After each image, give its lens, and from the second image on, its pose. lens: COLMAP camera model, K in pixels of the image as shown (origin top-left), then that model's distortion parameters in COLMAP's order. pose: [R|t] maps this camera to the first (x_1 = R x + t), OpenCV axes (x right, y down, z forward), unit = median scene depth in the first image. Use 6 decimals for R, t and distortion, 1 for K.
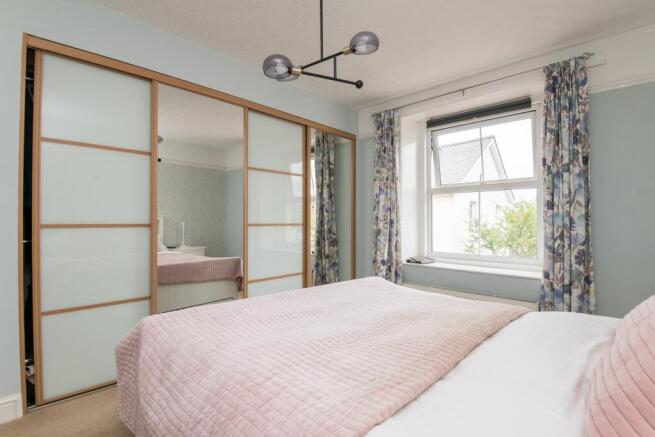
lens RADIAL K [[307.7, 0, 327.5], [0, 307.7, 218.5], [0, 0, 1]] dist [0.000124, -0.000171]
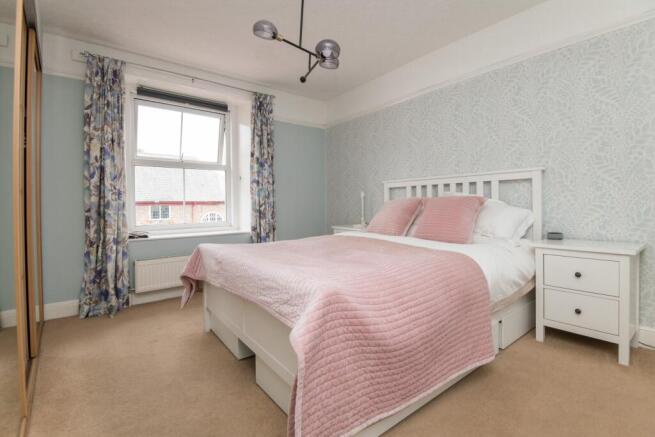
lens RADIAL K [[298.3, 0, 327.5], [0, 298.3, 218.5], [0, 0, 1]] dist [-0.040521, -0.000347]
pose [[0.142230, -0.044783, 0.988820, -0.712731], [0.004343, 0.998995, 0.044619, 0.068523], [-0.989824, -0.002052, 0.142282, 0.432049]]
